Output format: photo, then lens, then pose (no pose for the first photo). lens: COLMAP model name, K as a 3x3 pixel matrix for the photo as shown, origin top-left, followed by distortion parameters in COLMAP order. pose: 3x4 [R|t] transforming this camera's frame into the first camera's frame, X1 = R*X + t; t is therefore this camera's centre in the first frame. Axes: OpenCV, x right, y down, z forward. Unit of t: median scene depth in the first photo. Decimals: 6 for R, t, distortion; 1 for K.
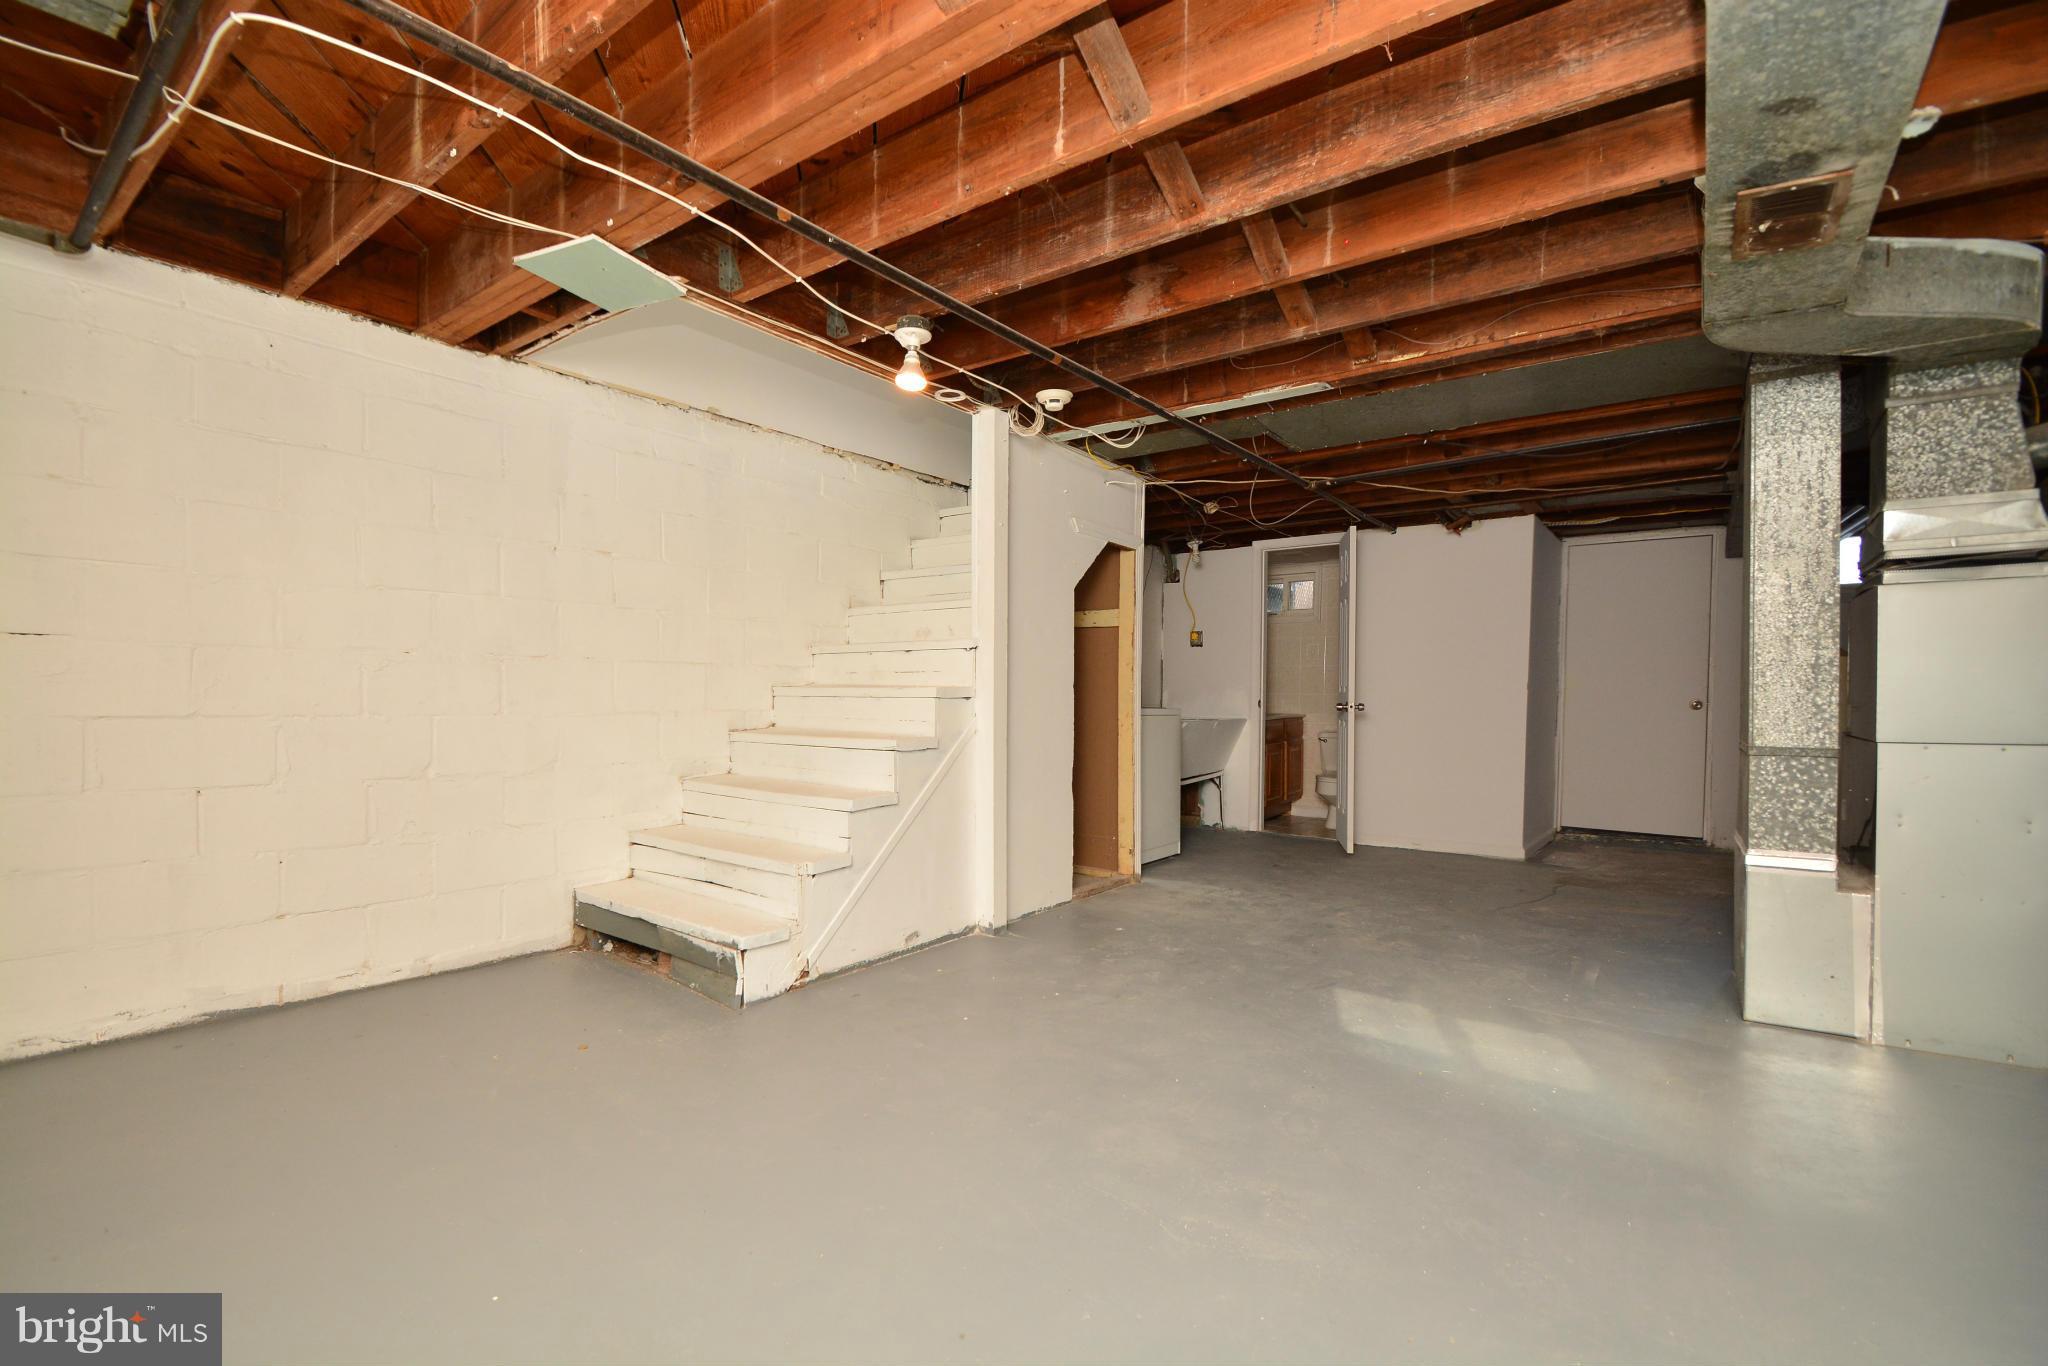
lens RADIAL K [[889.0, 0, 994.9], [0, 889.0, 715.0], [0, 0, 1]] dist [0.007167, -0.011092]
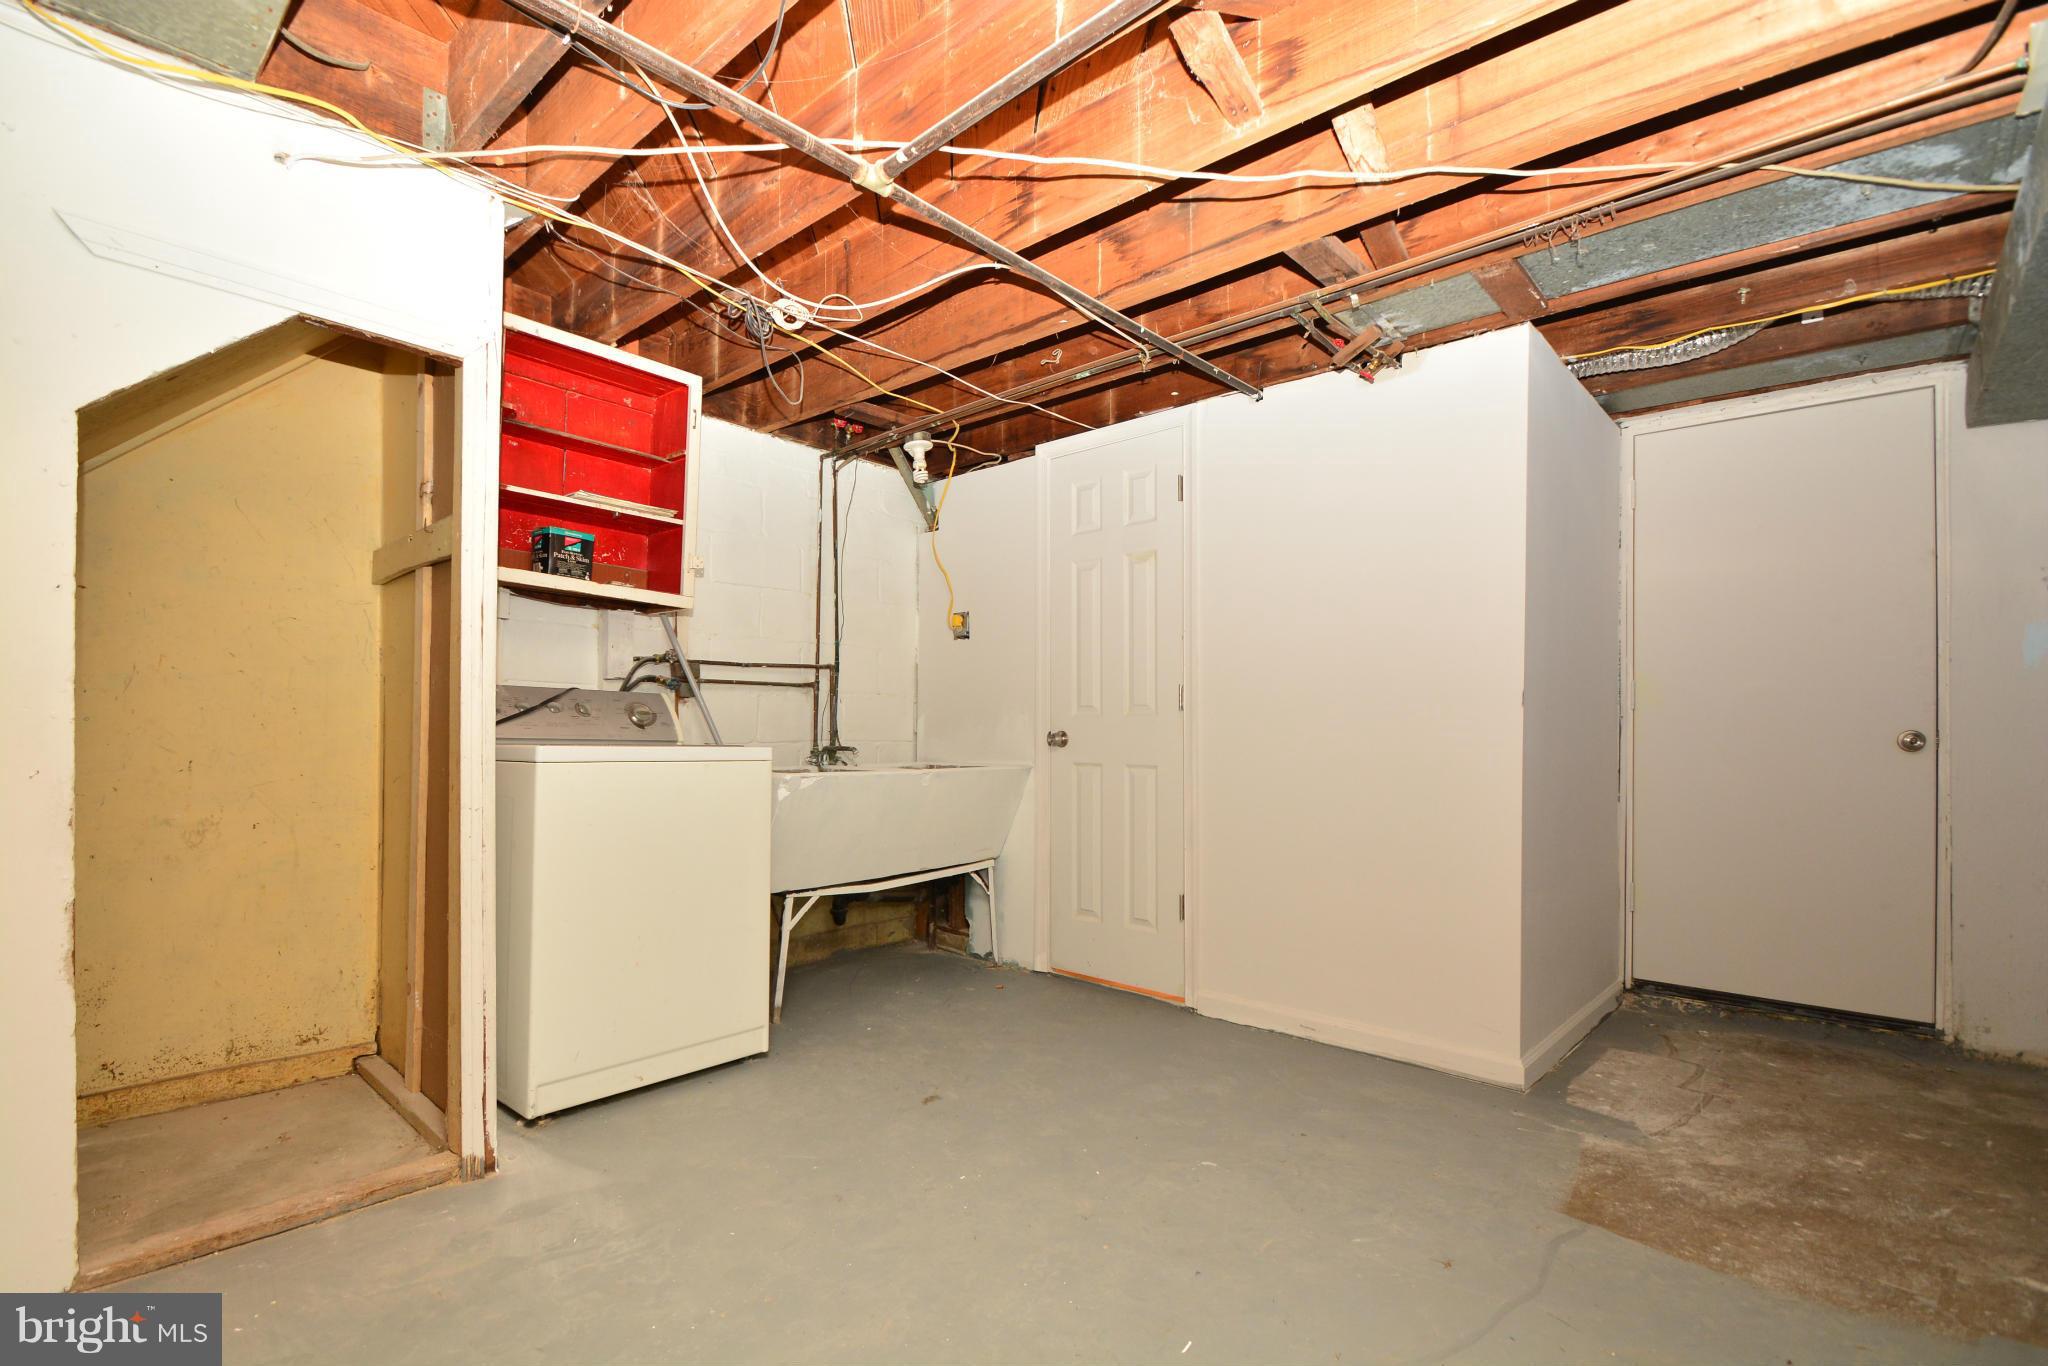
lens RADIAL K [[914.6, 0, 1000.8], [0, 914.6, 715.3], [0, 0, 1]] dist [0.001213, -0.011878]
pose [[0.996461, -0.002206, -0.084025, 0.339940], [-0.001148, 0.999205, -0.039853, -0.004832], [0.084047, 0.039808, 0.995666, 0.471747]]
